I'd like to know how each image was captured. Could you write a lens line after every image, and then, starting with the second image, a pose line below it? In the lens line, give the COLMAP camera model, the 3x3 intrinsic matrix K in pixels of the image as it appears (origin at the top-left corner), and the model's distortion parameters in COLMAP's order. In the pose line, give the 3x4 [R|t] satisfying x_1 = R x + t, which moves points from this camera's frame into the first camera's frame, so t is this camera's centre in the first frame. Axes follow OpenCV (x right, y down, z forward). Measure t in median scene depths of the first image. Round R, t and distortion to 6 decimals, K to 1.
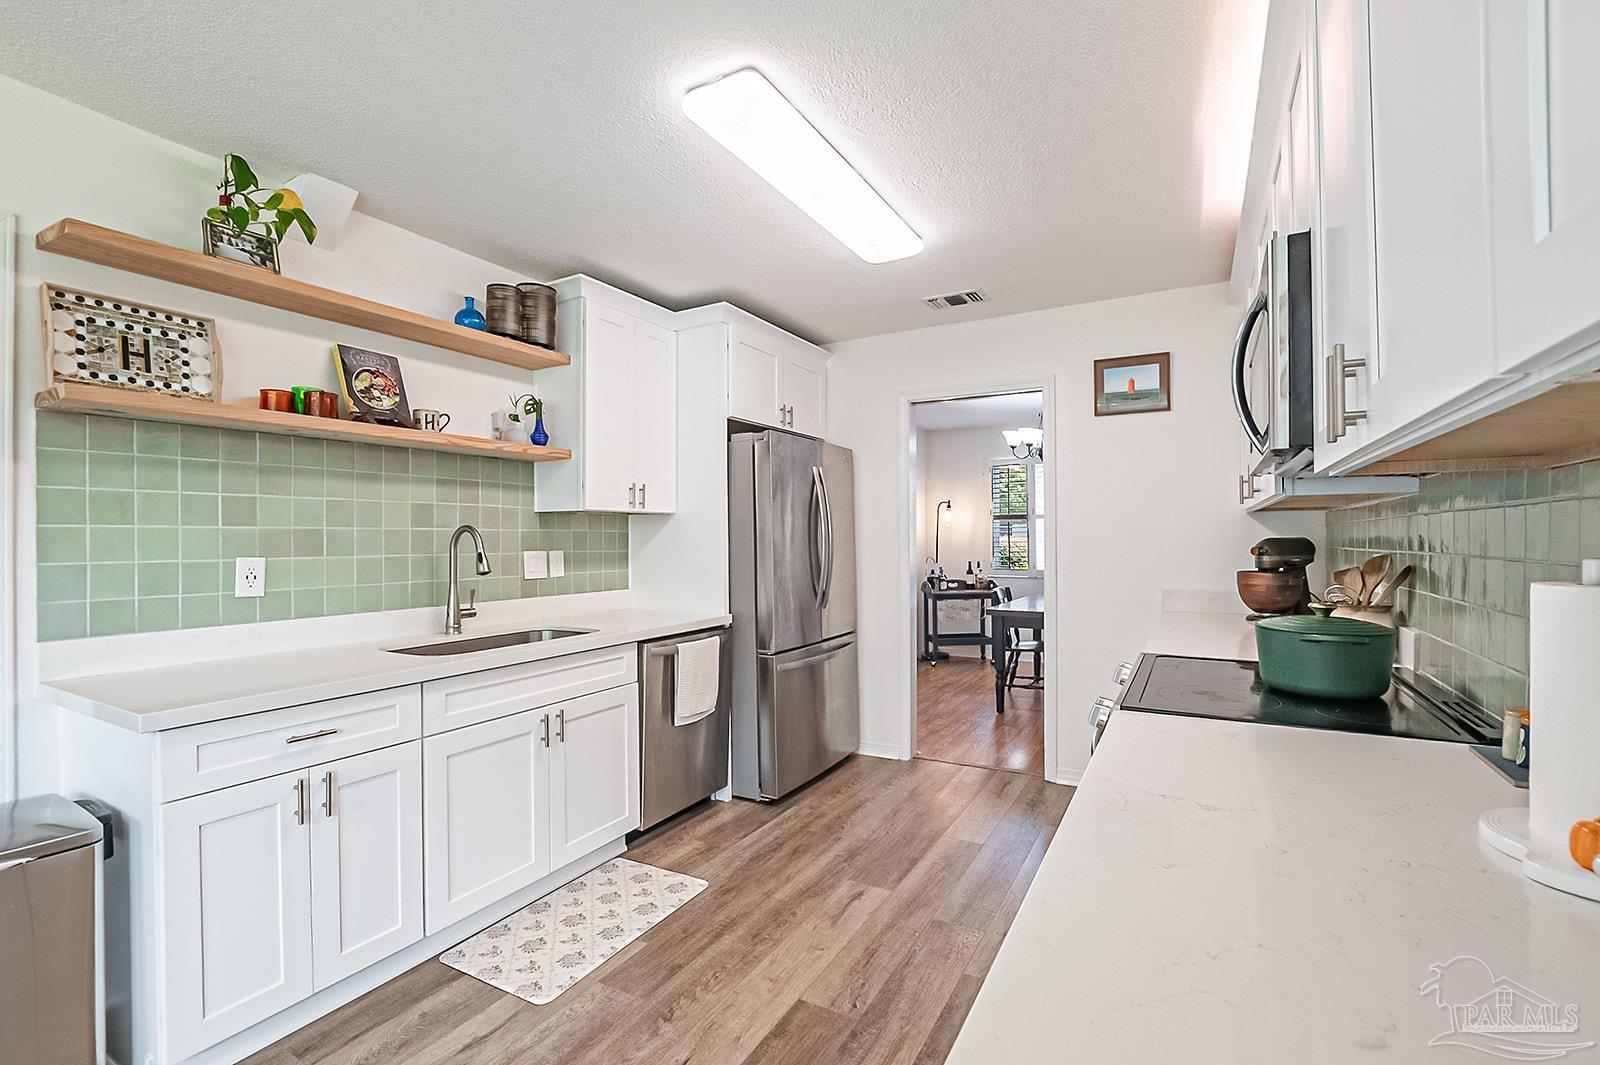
lens RADIAL K [[705.6, 0, 800.0], [0, 705.6, 532.5], [0, 0, 1]] dist [-0.017115, 0.000312]
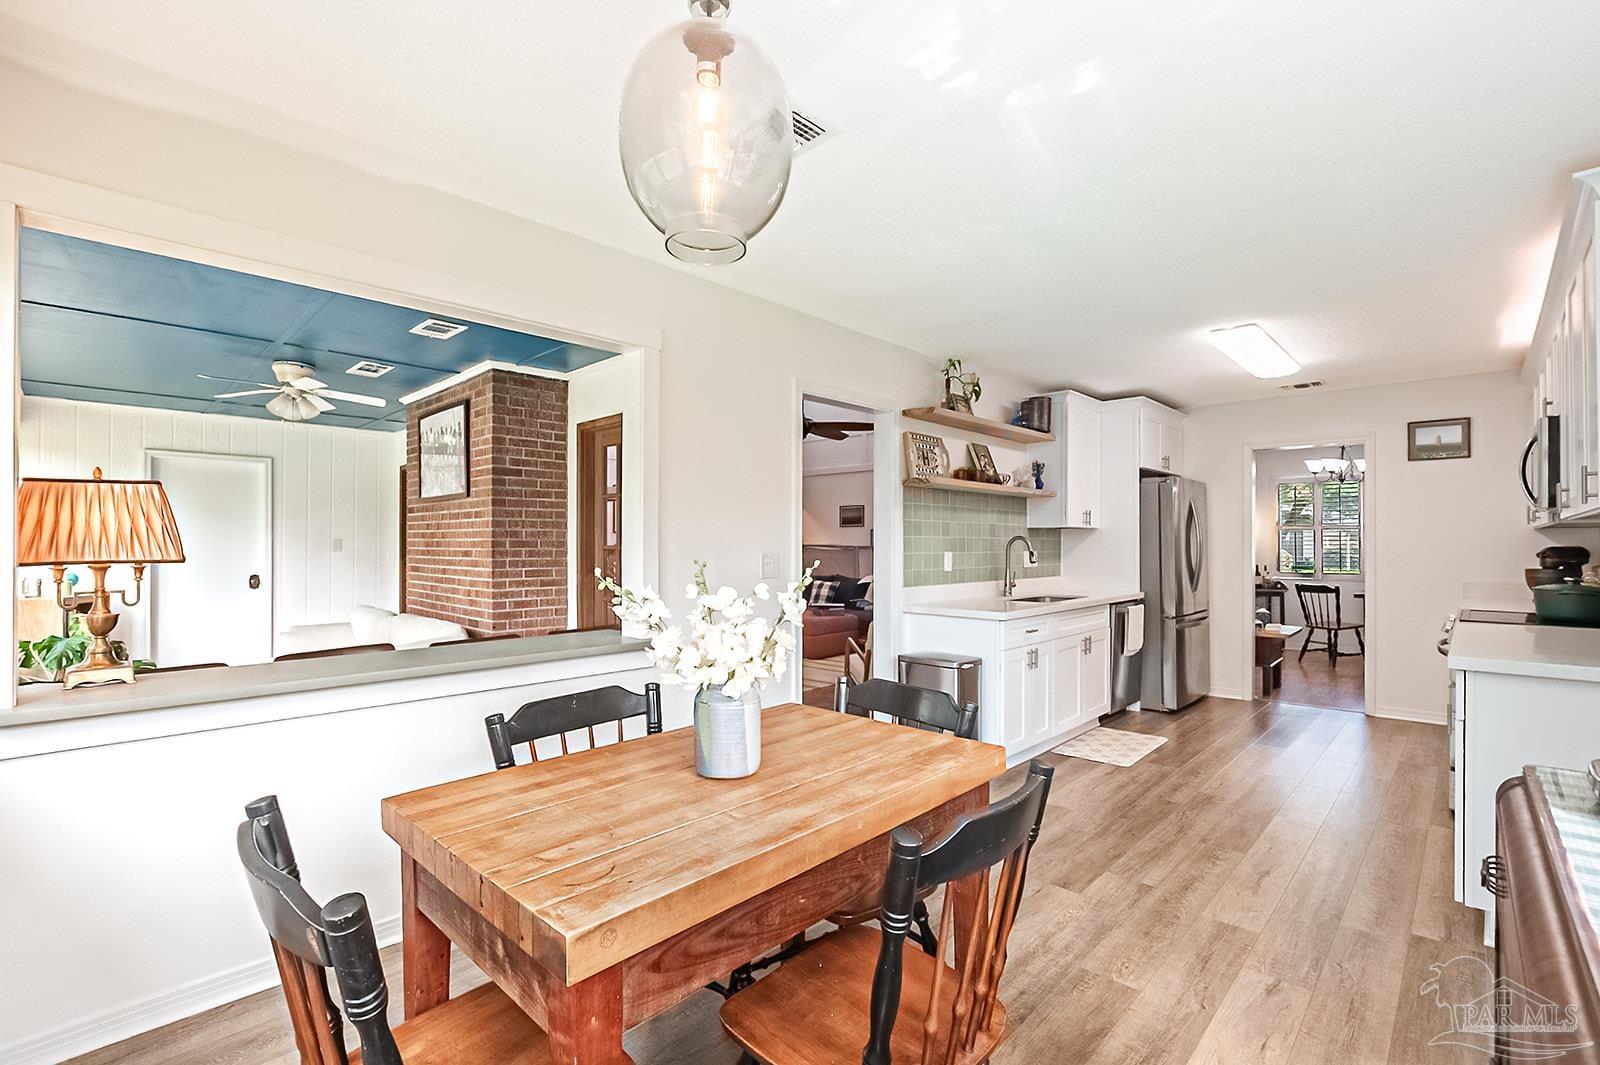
lens RADIAL K [[711.7, 0, 809.2], [0, 711.7, 536.3], [0, 0, 1]] dist [-0.016620, 0.000434]
pose [[0.969784, 0.004547, -0.243923, -0.539389], [-0.005596, 0.999978, -0.003610, 0.000134], [0.243902, 0.004866, 0.969788, -0.895607]]
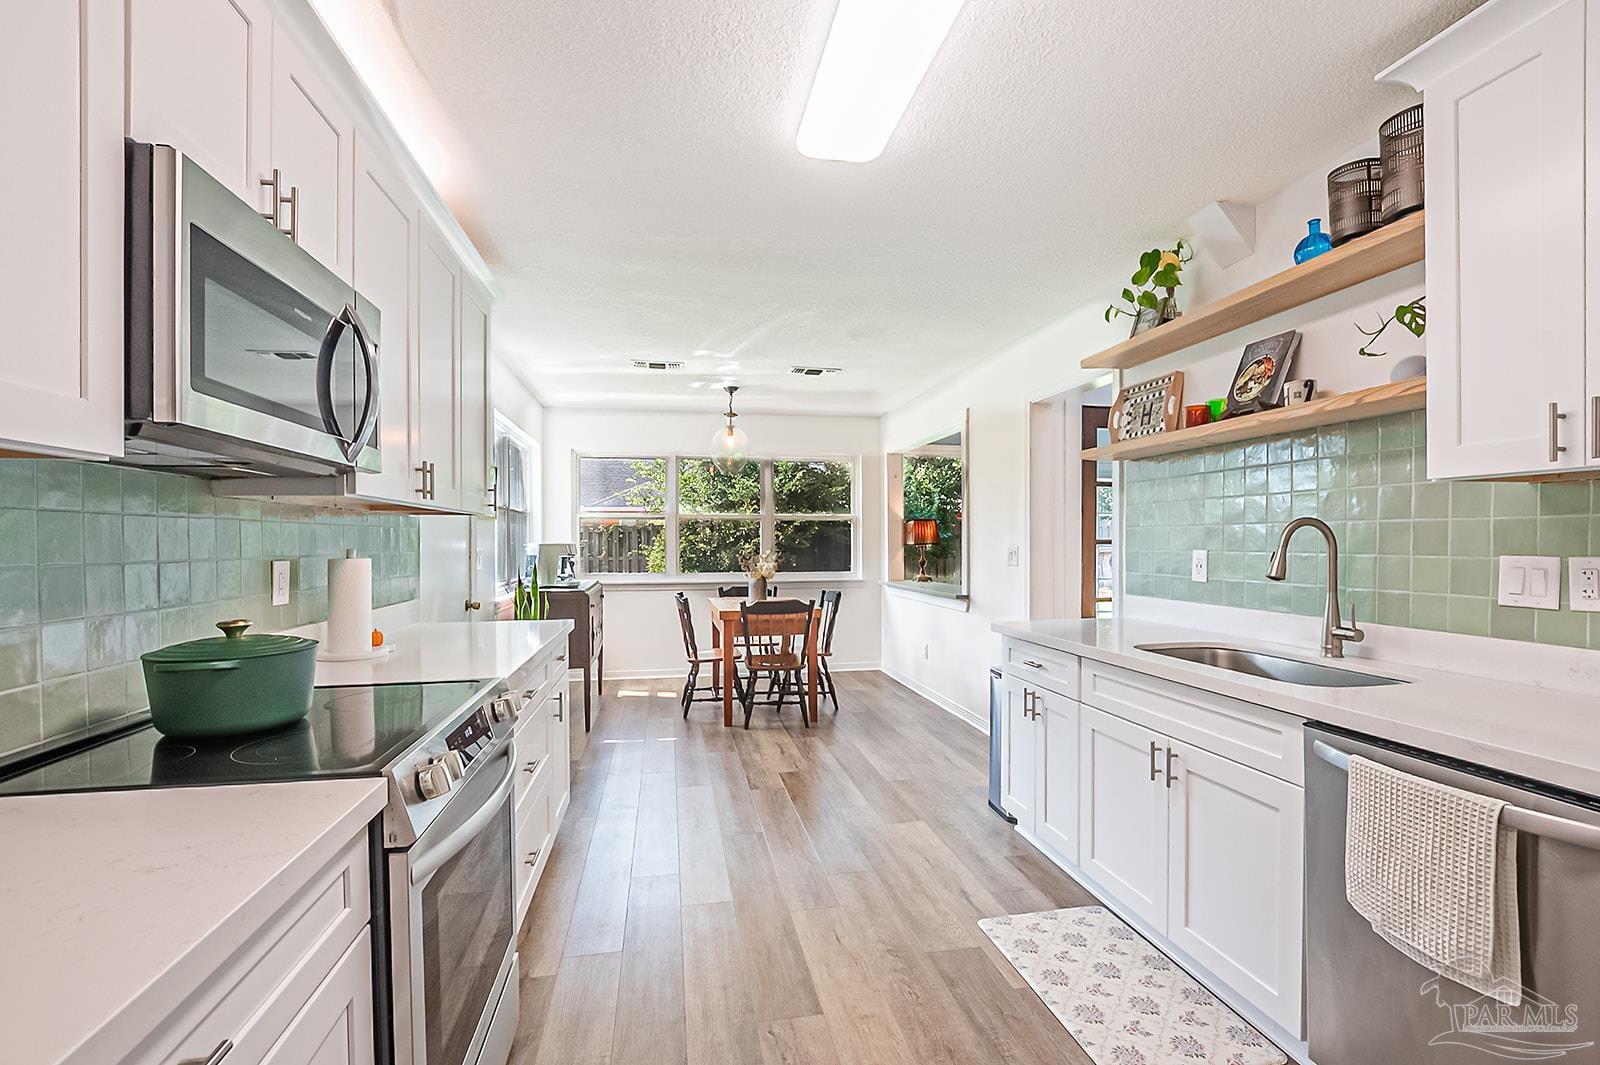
lens RADIAL K [[731.7, 0, 814.9], [0, 731.7, 539.1], [0, 0, 1]] dist [-0.021135, 0.000099]
pose [[-0.757174, 0.006333, -0.653182, 0.458397], [0.011664, 0.999925, -0.003826, 0.011145], [0.653109, -0.010516, -0.757191, 1.227656]]
